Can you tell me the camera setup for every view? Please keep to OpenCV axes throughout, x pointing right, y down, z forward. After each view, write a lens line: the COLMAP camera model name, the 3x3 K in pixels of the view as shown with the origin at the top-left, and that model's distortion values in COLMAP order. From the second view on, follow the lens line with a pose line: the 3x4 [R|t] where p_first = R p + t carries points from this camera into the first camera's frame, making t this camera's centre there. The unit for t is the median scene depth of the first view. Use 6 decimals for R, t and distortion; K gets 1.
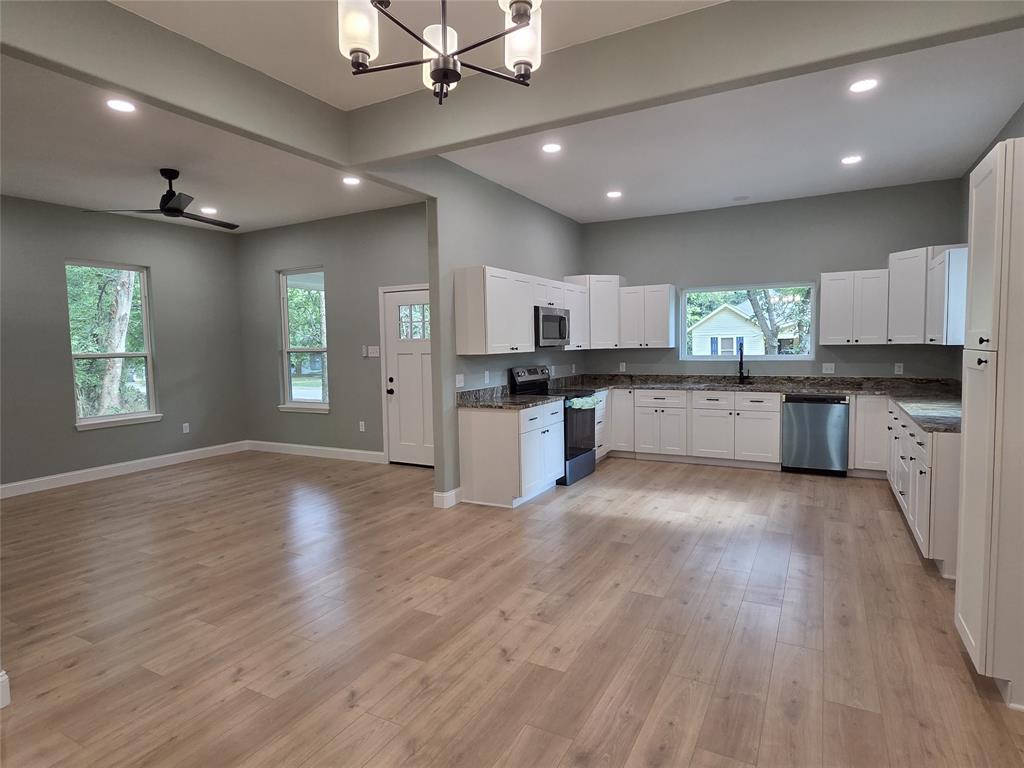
lens RADIAL K [[599.4, 0, 510.8], [0, 599.4, 383.5], [0, 0, 1]] dist [0.002537, -0.002580]
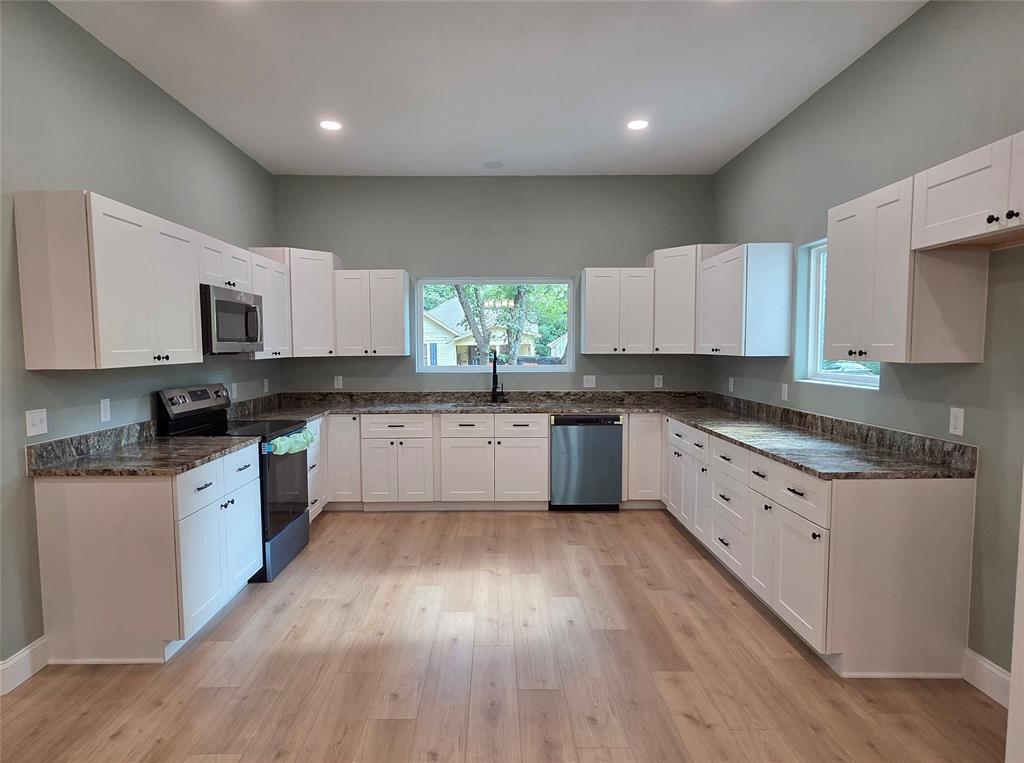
lens RADIAL K [[599.4, 0, 502.6], [0, 599.4, 388.1], [0, 0, 1]] dist [0.002537, -0.002580]
pose [[0.871851, -0.020898, 0.489325, 0.007710], [0.021119, 0.999764, 0.005069, -0.024612], [-0.489315, 0.005915, 0.872087, 0.344781]]
